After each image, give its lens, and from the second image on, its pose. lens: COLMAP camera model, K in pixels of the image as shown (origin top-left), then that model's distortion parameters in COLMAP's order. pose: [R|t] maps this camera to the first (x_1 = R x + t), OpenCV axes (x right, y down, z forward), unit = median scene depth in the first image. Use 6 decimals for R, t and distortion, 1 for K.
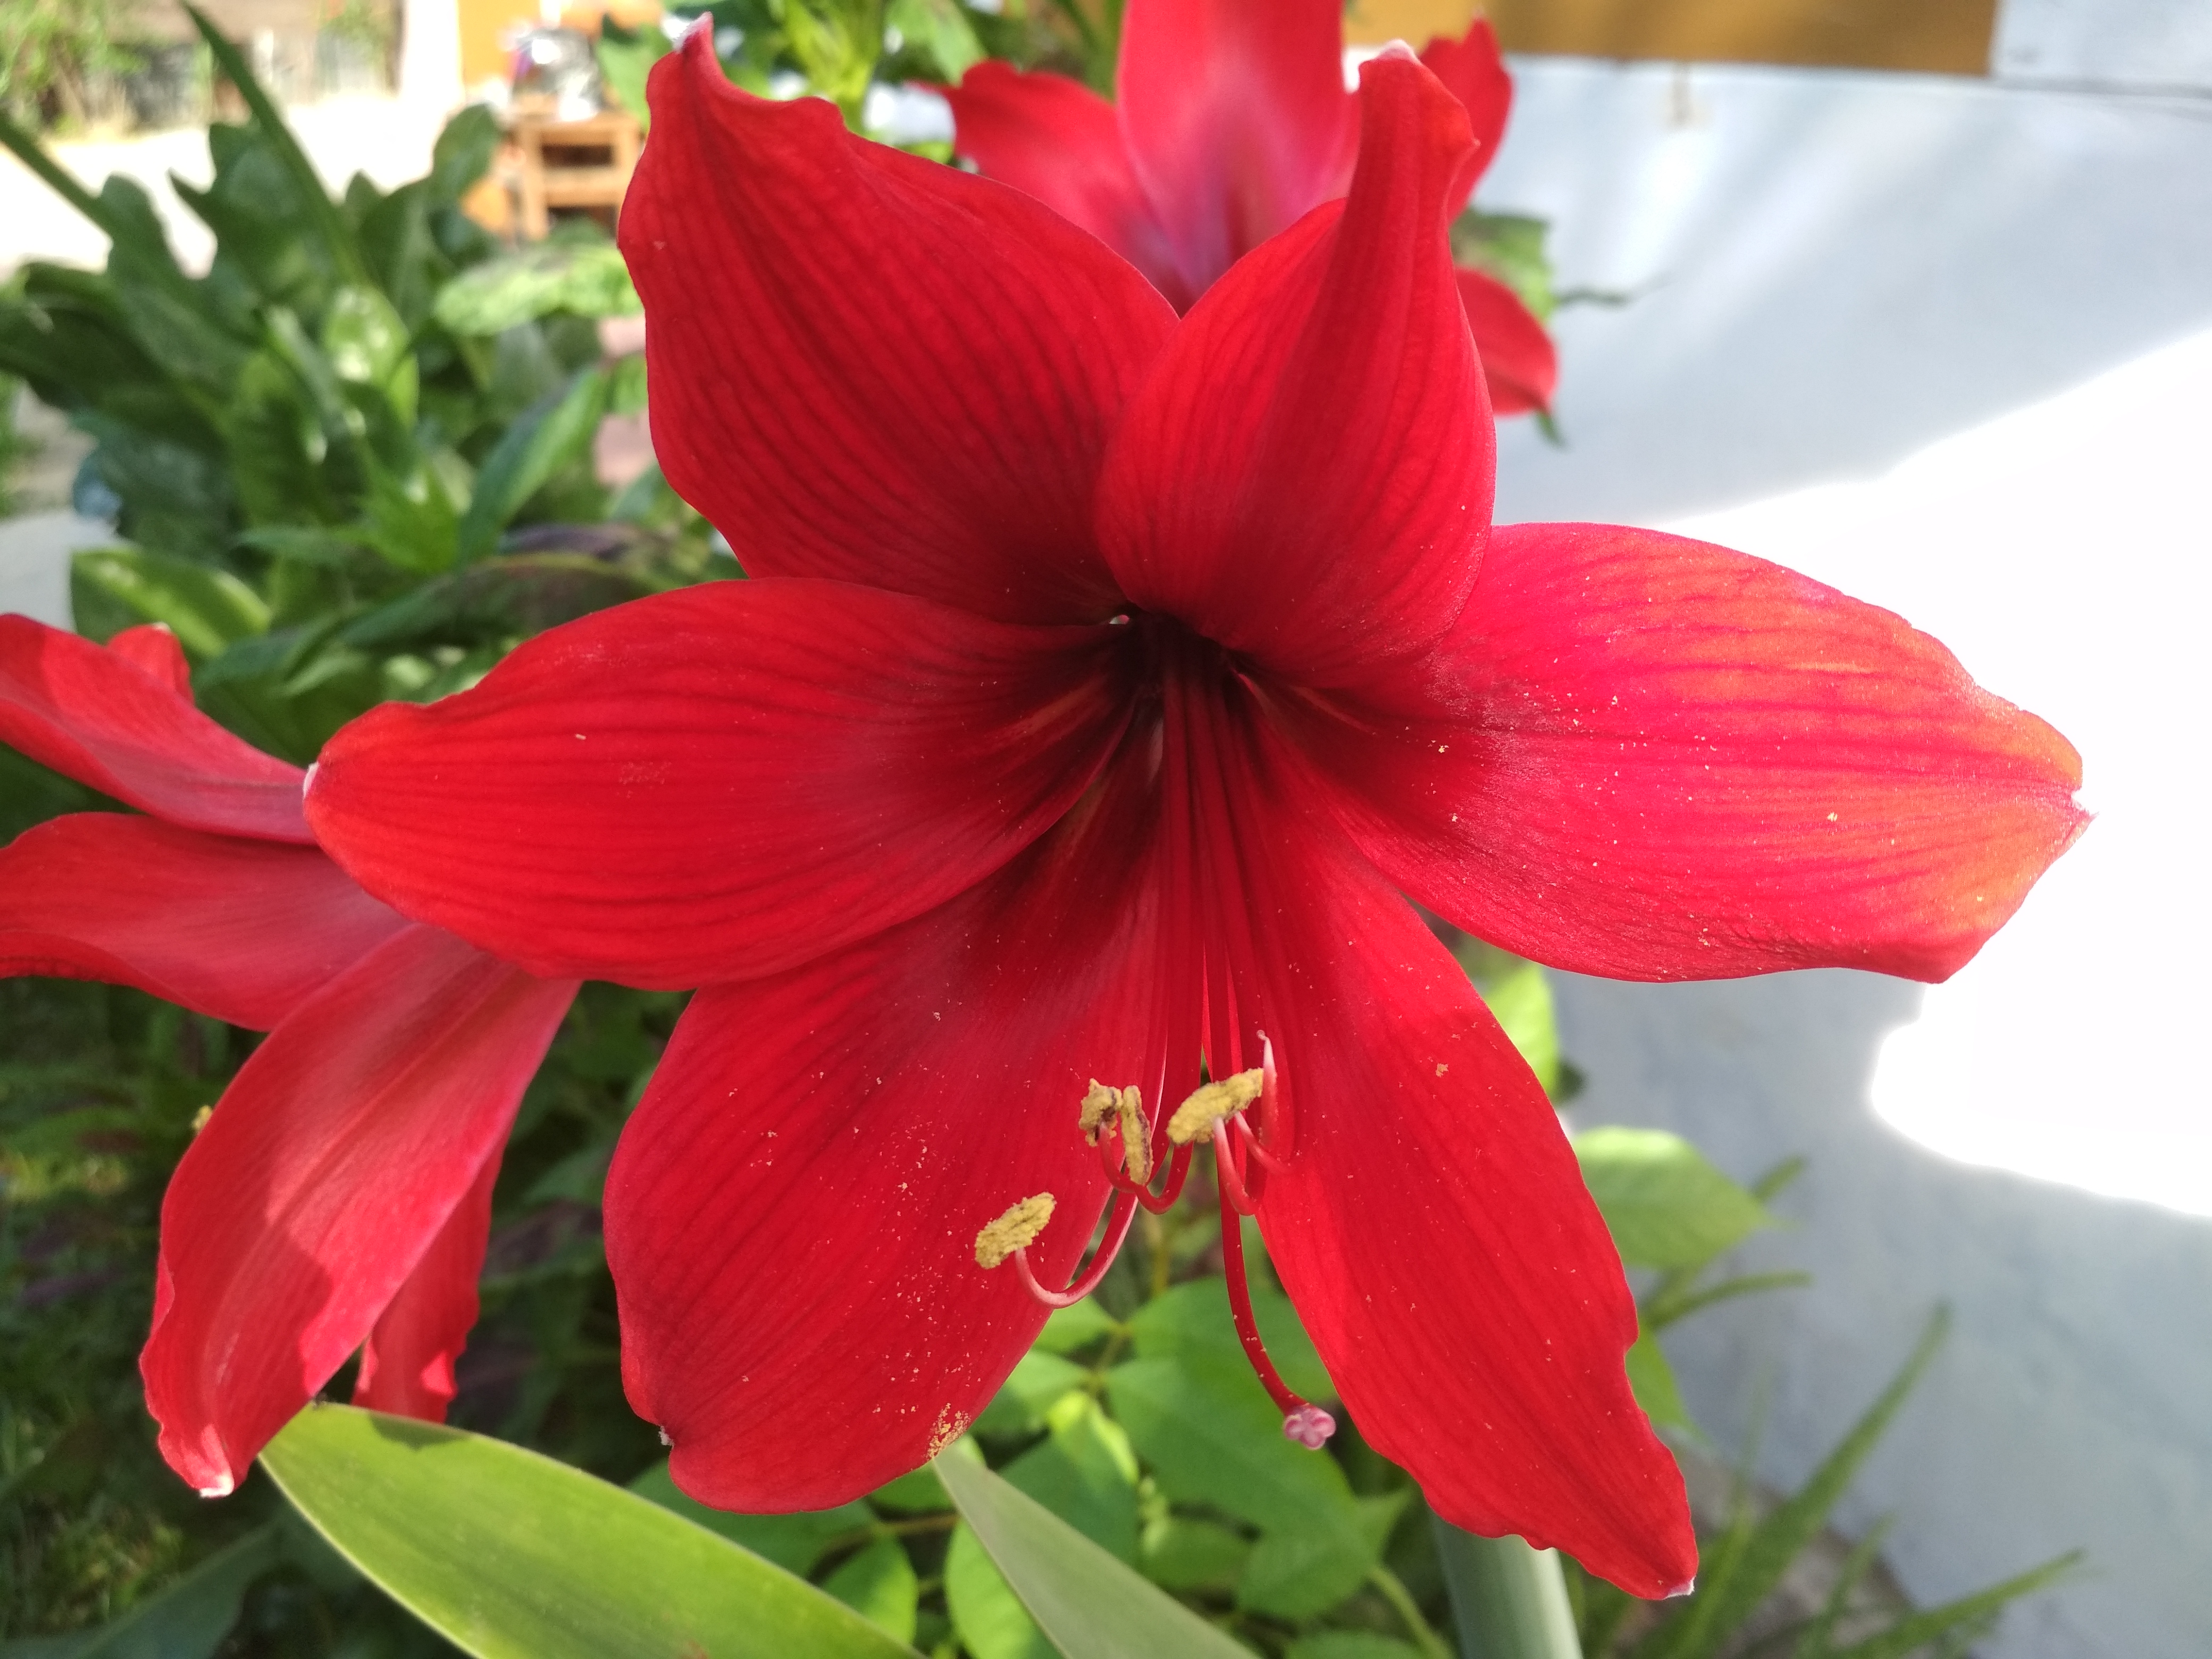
lens RADIAL K [[2093.7, 0, 1141.7], [0, 2093.7, 760.5], [0, 0, 1]] dist [0.099749, -0.240394]
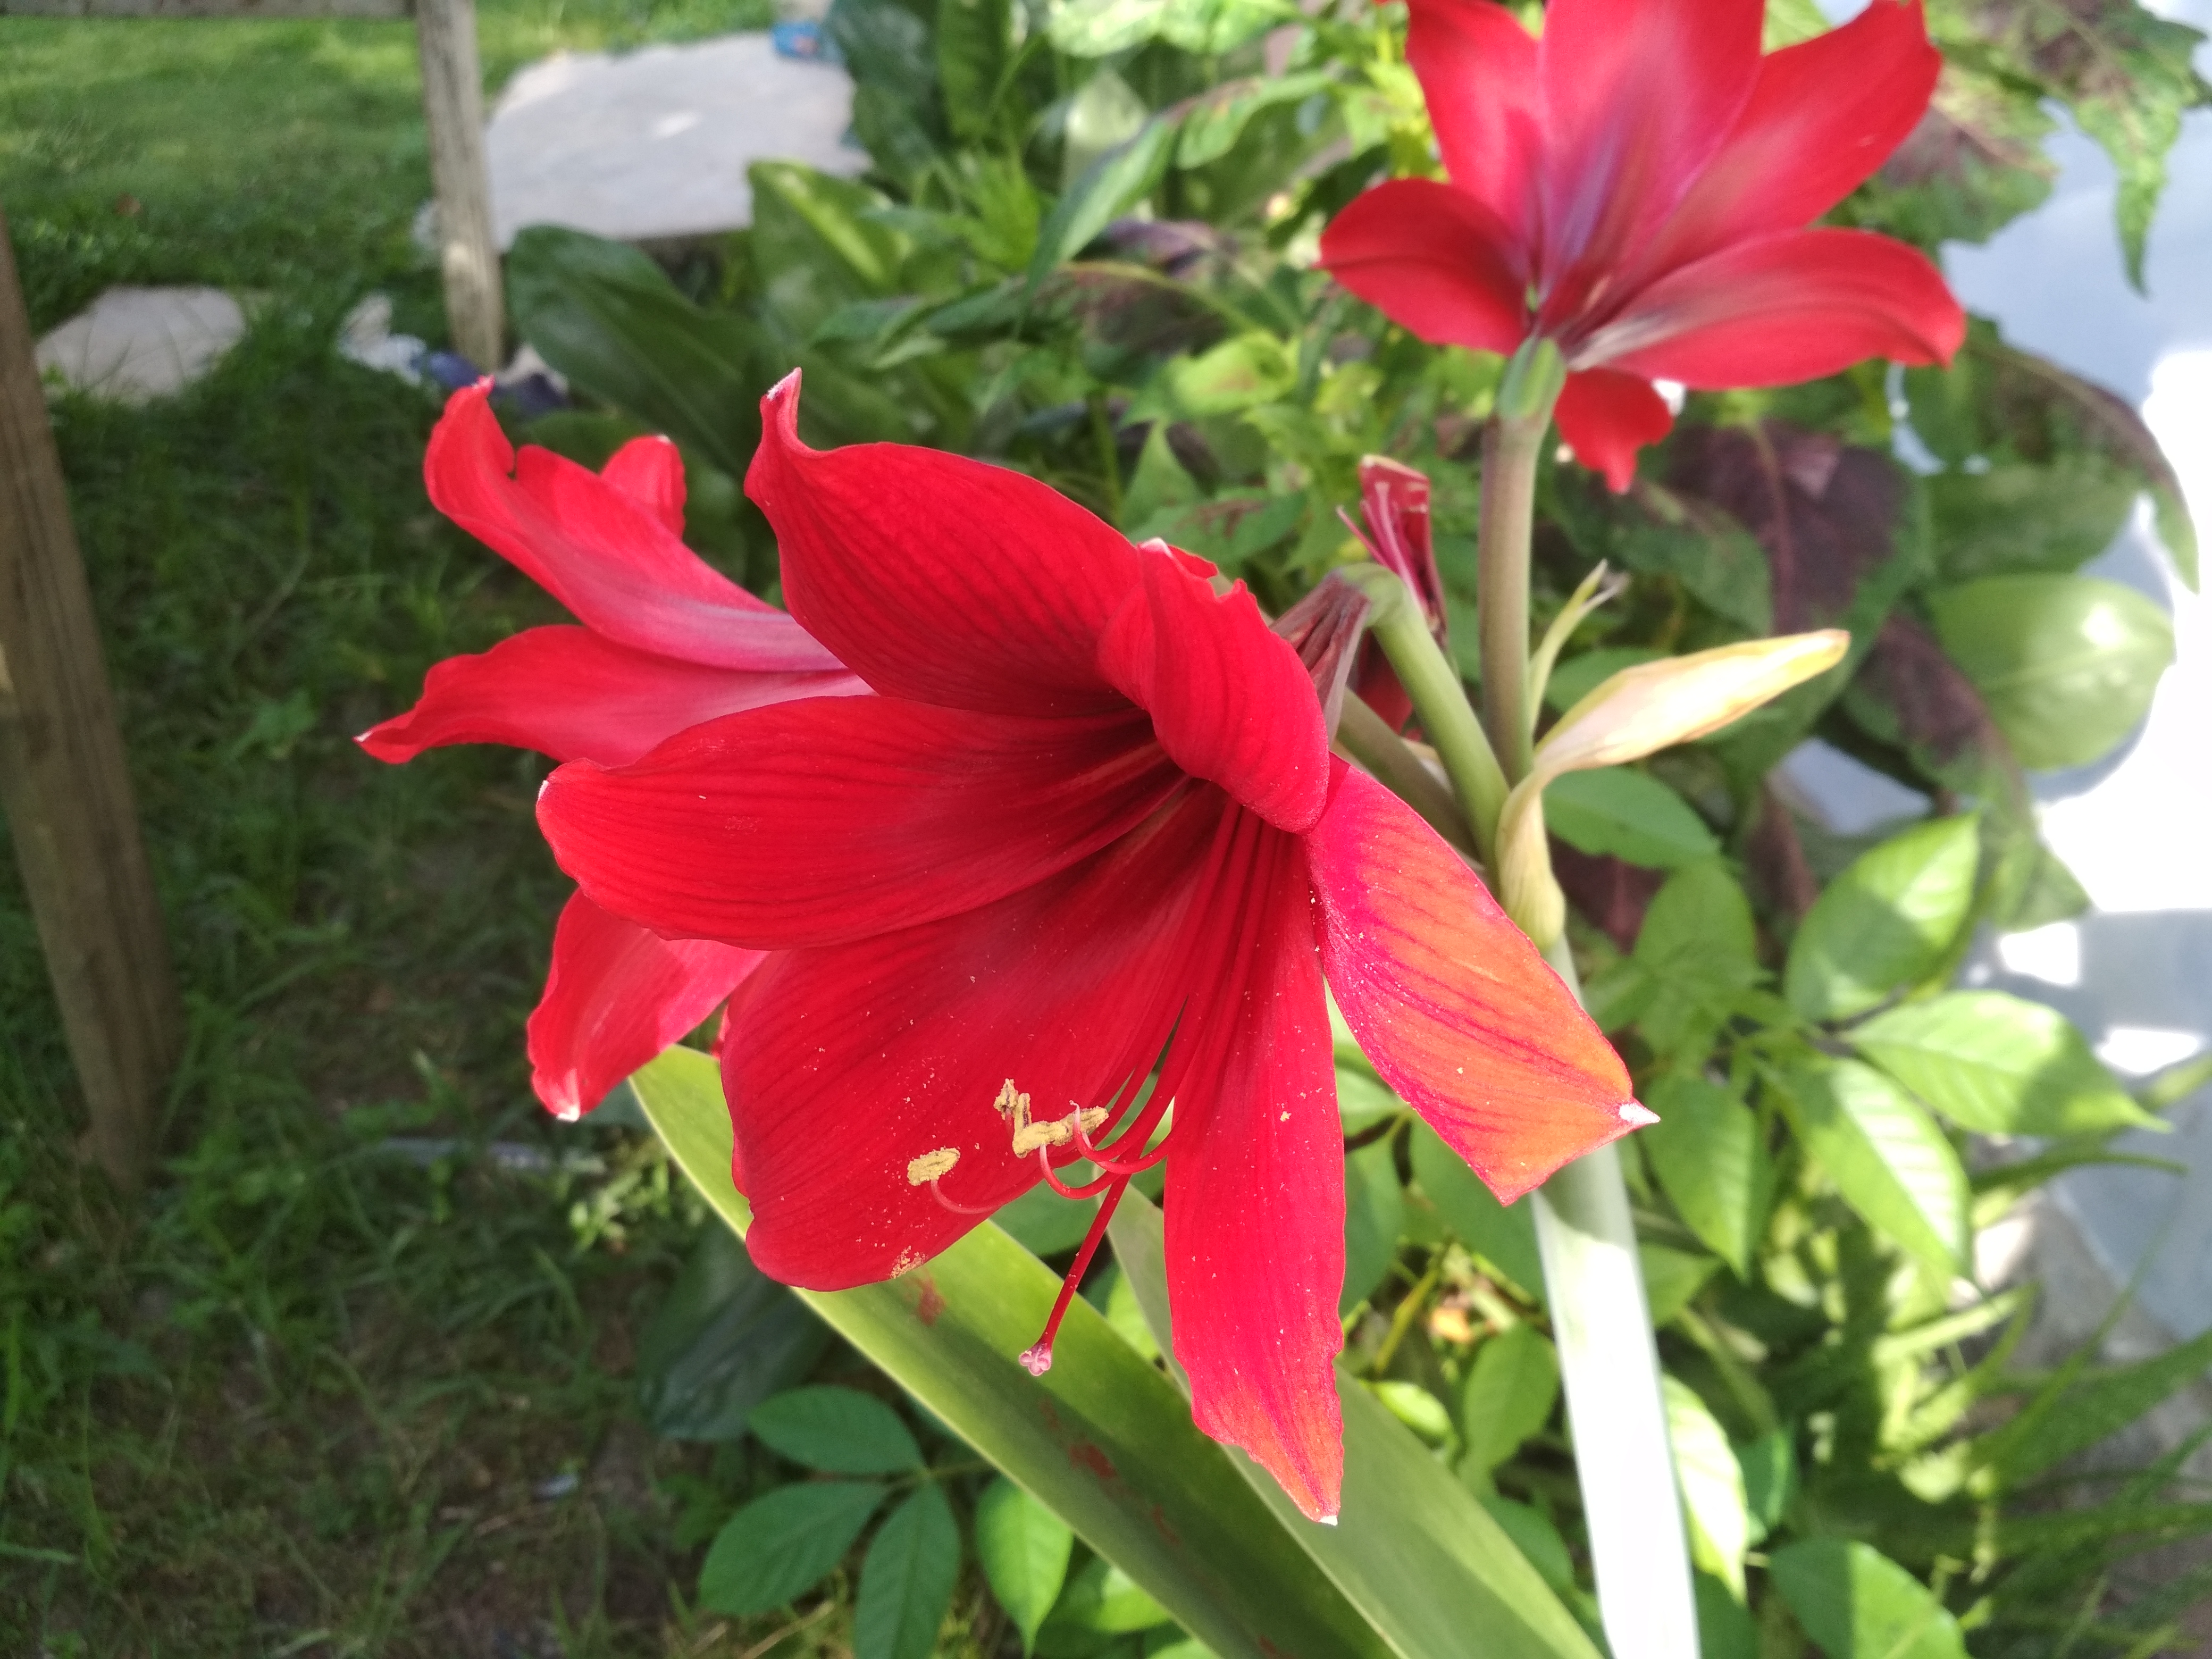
lens RADIAL K [[2093.7, 0, 1141.7], [0, 2093.7, 760.5], [0, 0, 1]] dist [0.099749, -0.240394]
pose [[0.937481, 0.210551, -0.277125, 0.384357], [-0.154193, 0.965107, 0.211643, -0.351492], [0.312017, -0.155680, 0.937235, -0.271948]]
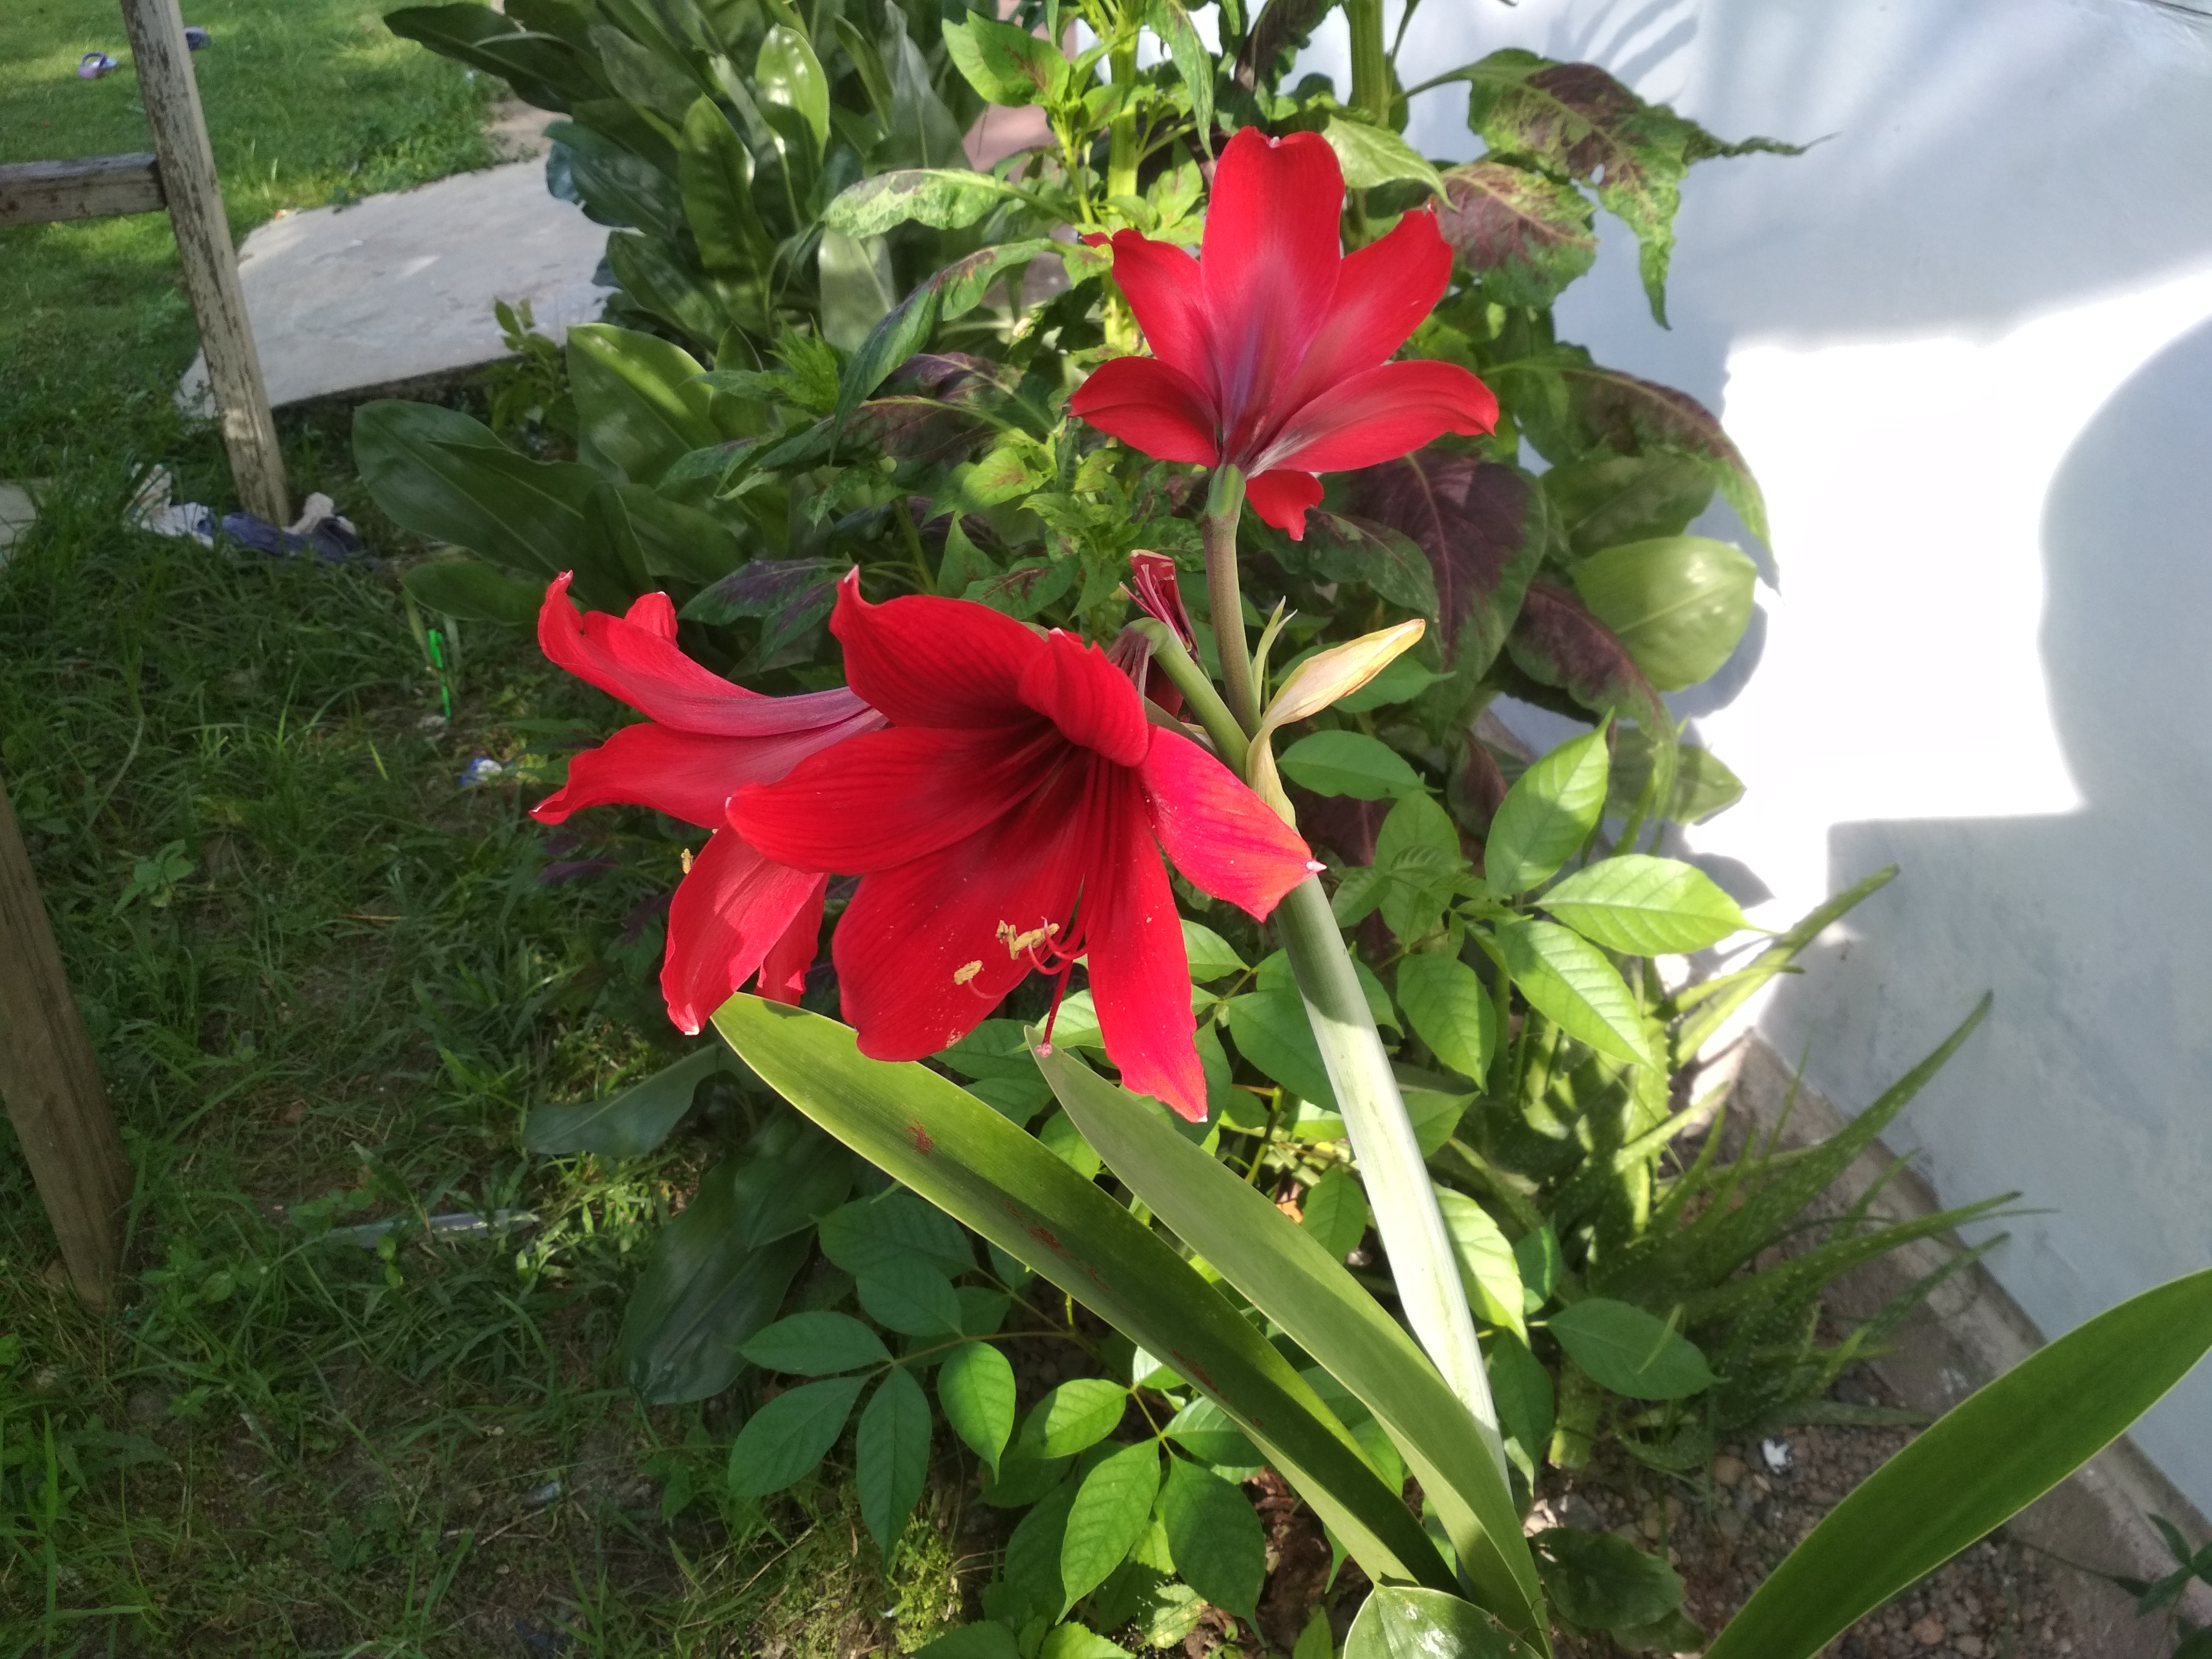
lens RADIAL K [[2019.2, 0, 1173.0], [0, 2019.2, 734.6], [0, 0, 1]] dist [0.148685, -0.204845]
pose [[0.984352, 0.064105, -0.164139, 0.560955], [-0.035092, 0.984136, 0.173909, -0.504759], [0.172684, -0.165428, 0.970986, -1.350617]]
